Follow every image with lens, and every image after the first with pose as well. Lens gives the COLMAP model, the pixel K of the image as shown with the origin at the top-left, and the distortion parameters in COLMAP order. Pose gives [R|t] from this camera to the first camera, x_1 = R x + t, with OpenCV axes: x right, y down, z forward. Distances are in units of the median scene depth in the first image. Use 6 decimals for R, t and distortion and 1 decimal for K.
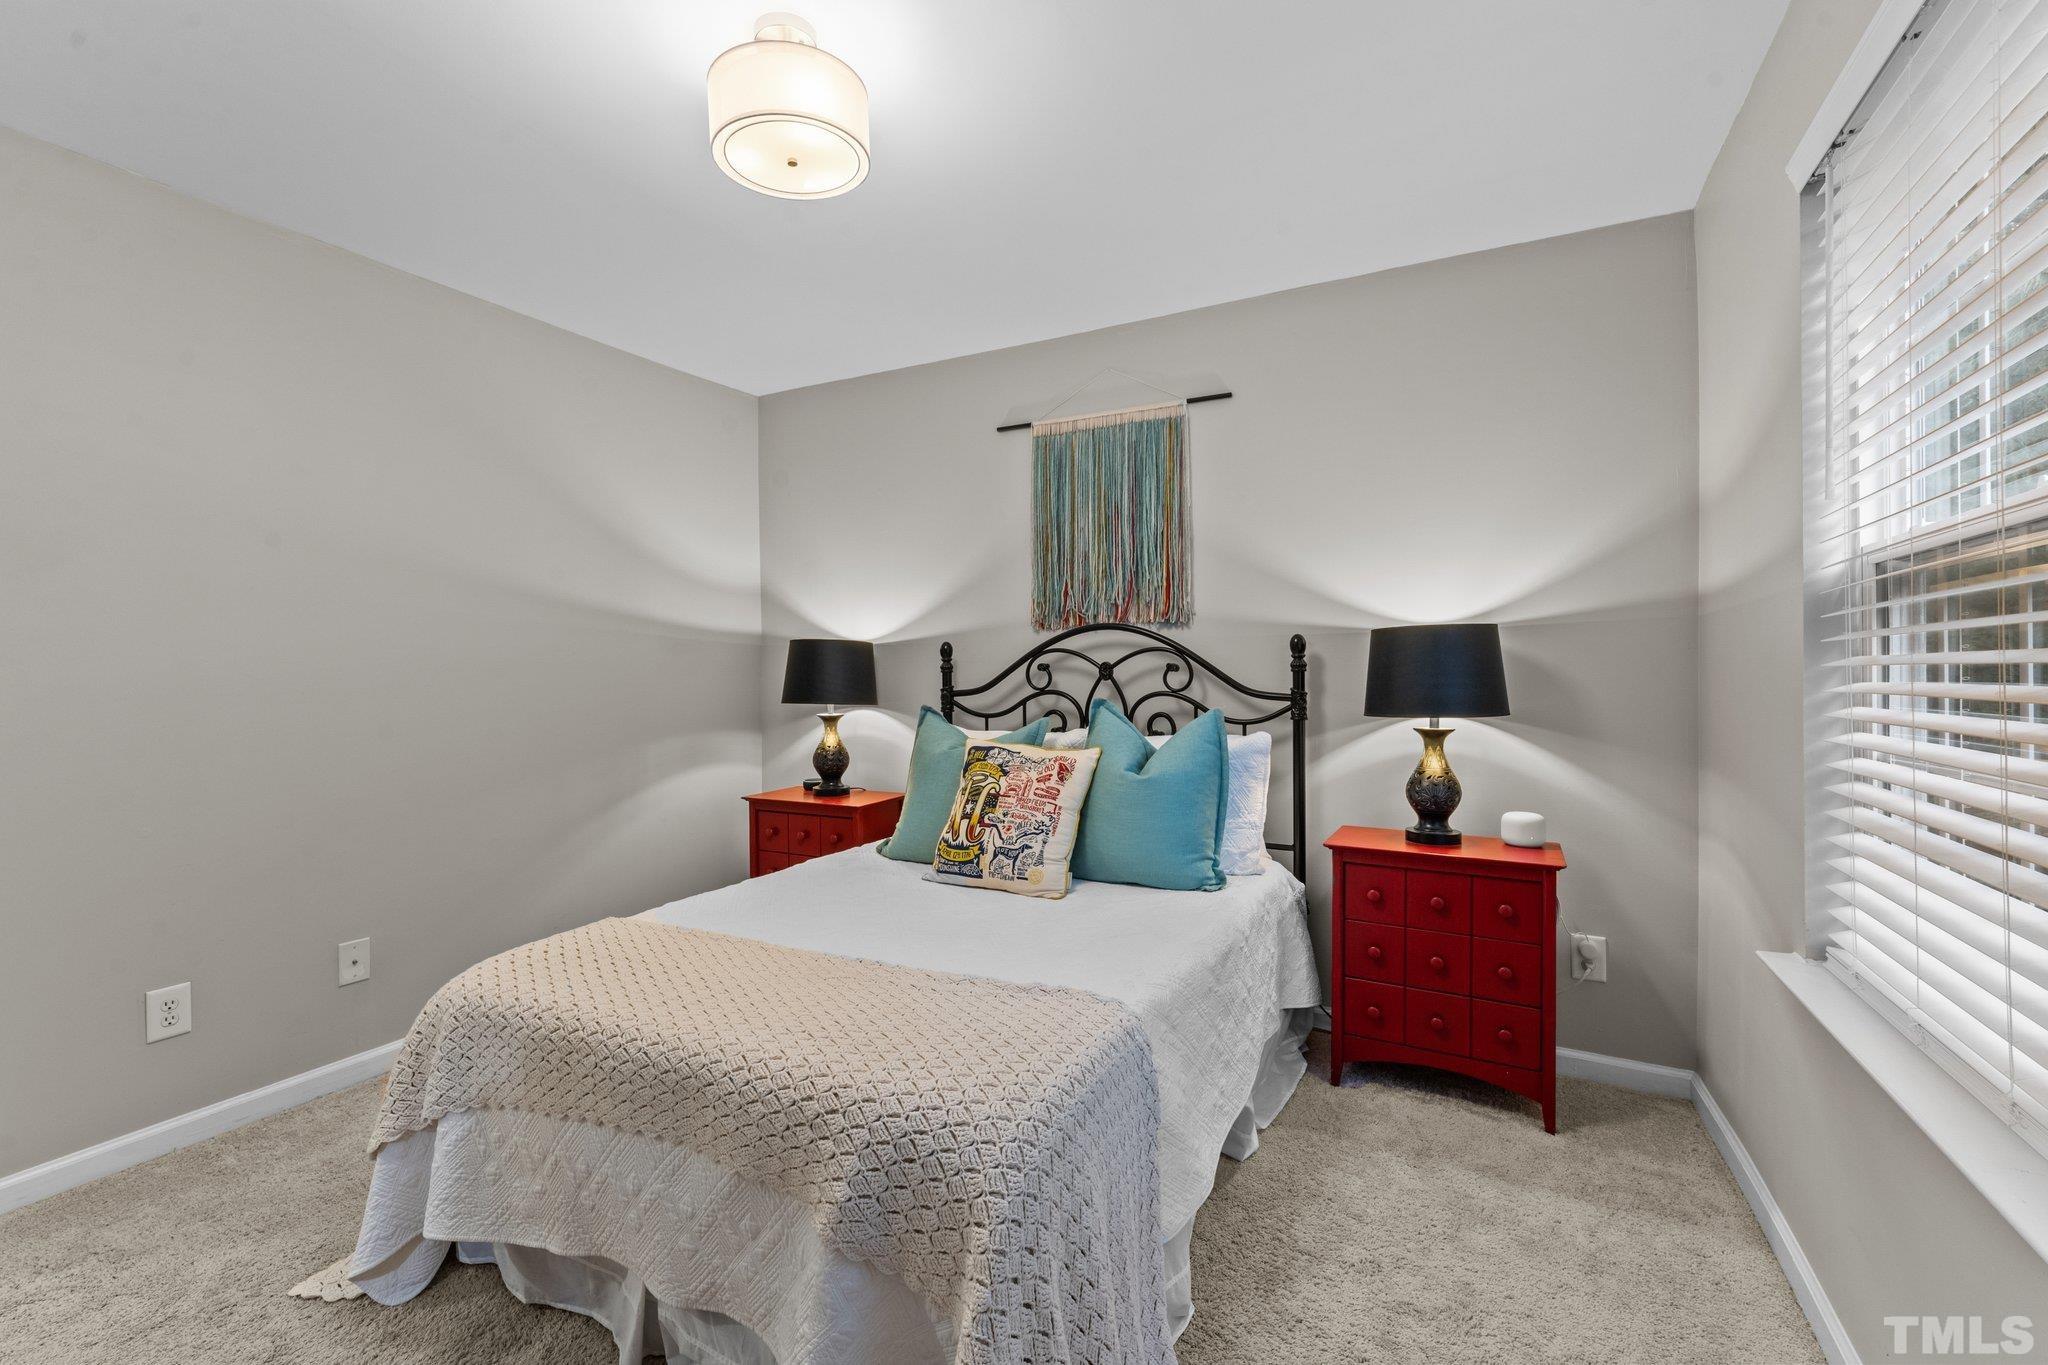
lens RADIAL K [[861.3, 0, 1026.9], [0, 861.3, 687.3], [0, 0, 1]] dist [0.000282, -0.000029]
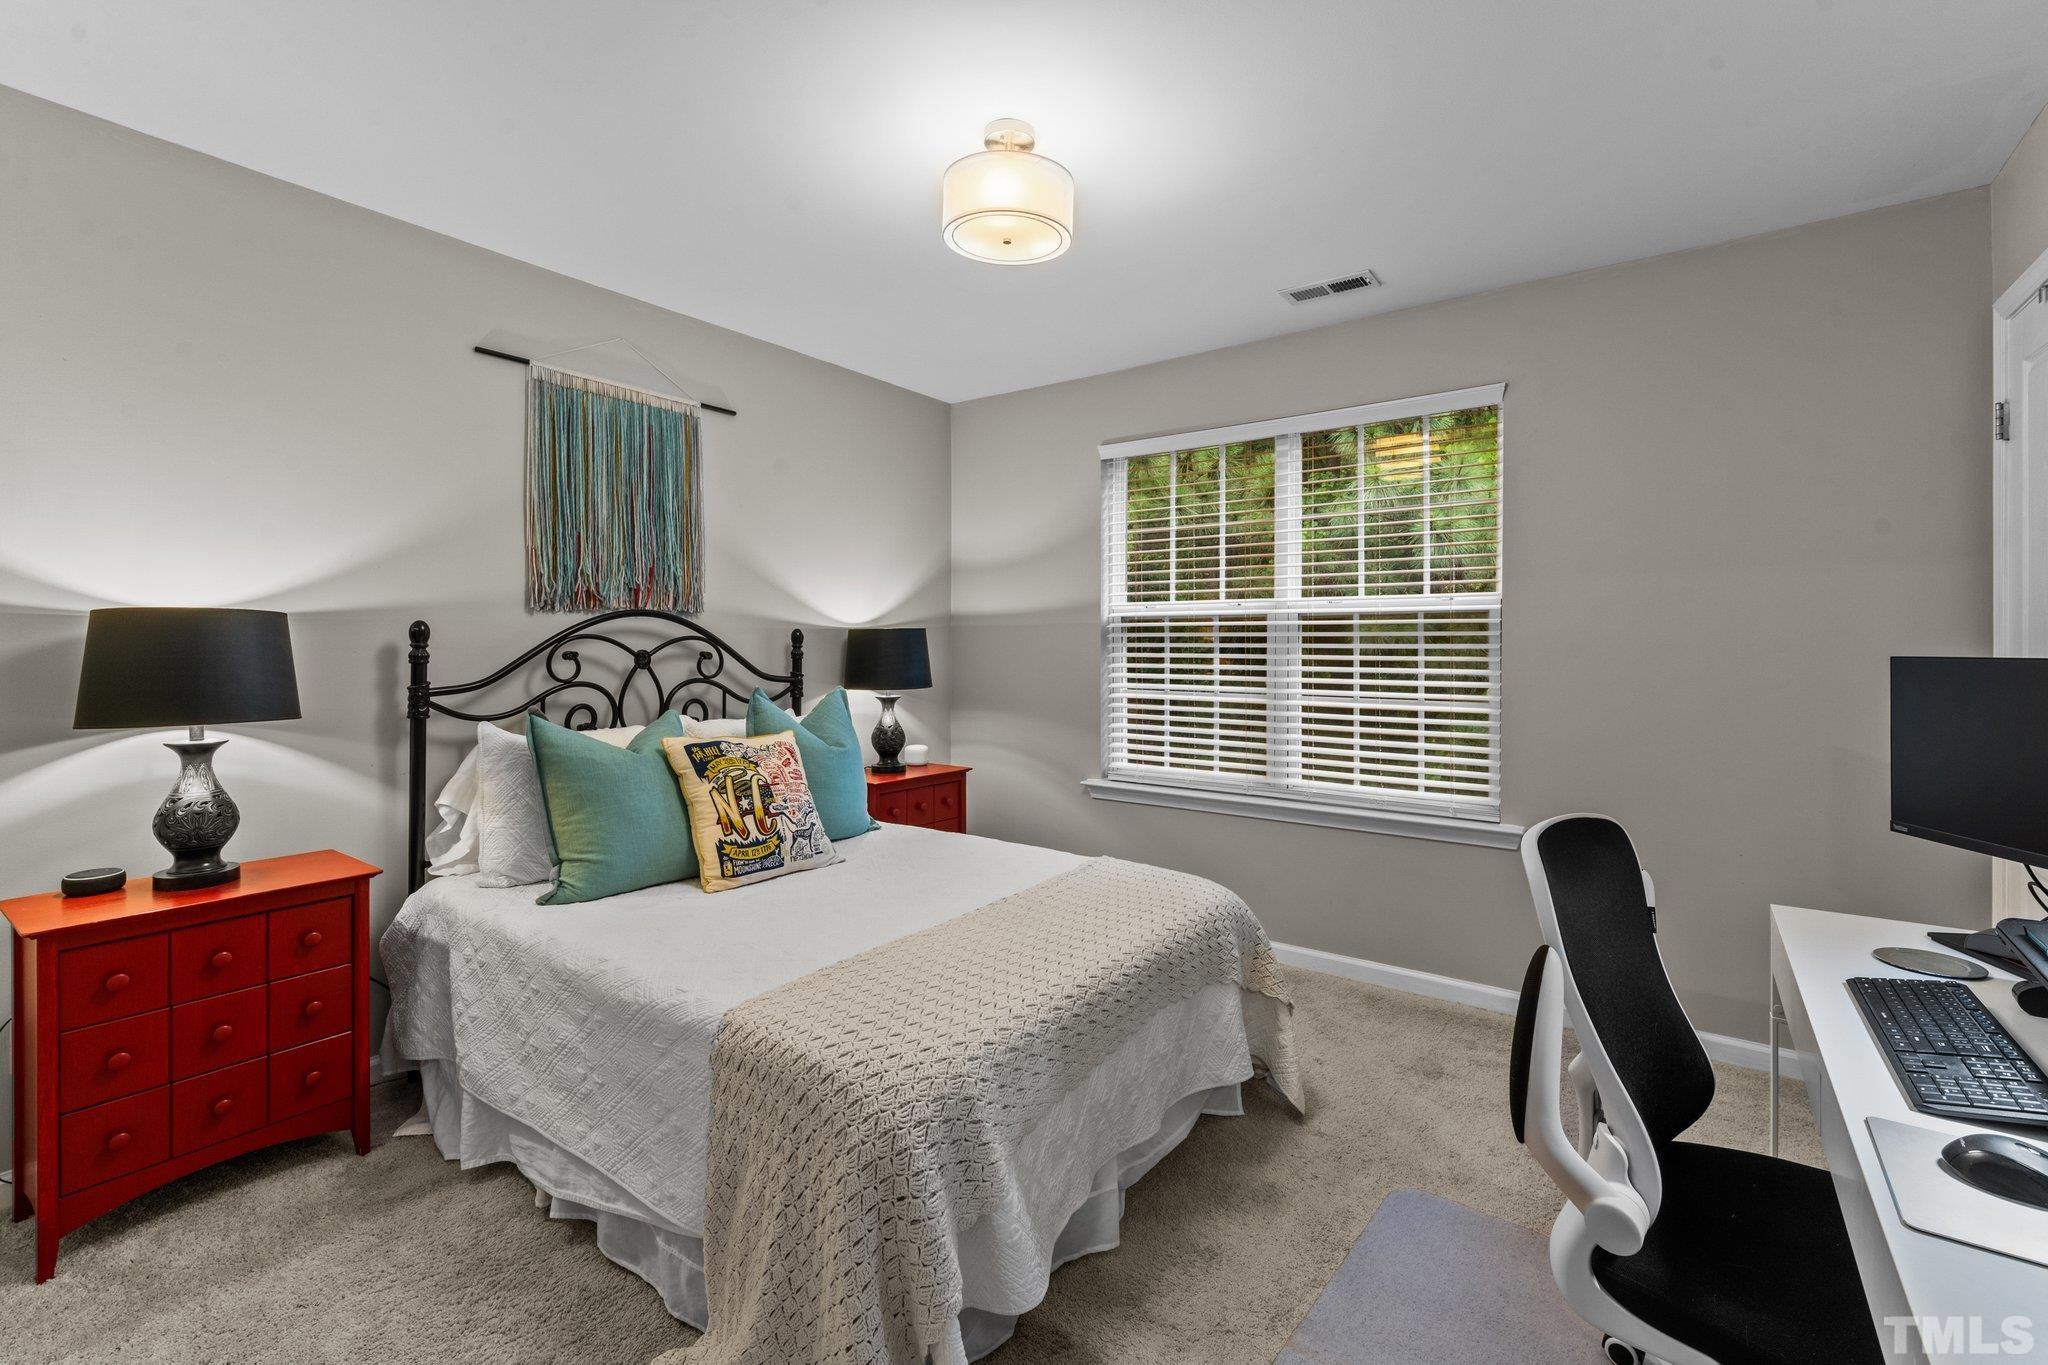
lens RADIAL K [[901.3, 0, 1015.4], [0, 901.3, 672.4], [0, 0, 1]] dist [-0.000469, -0.000291]
pose [[0.154580, -0.015963, 0.987851, -0.799645], [0.033708, 0.999373, 0.010874, -0.001466], [-0.987405, 0.031618, 0.155021, 0.426199]]
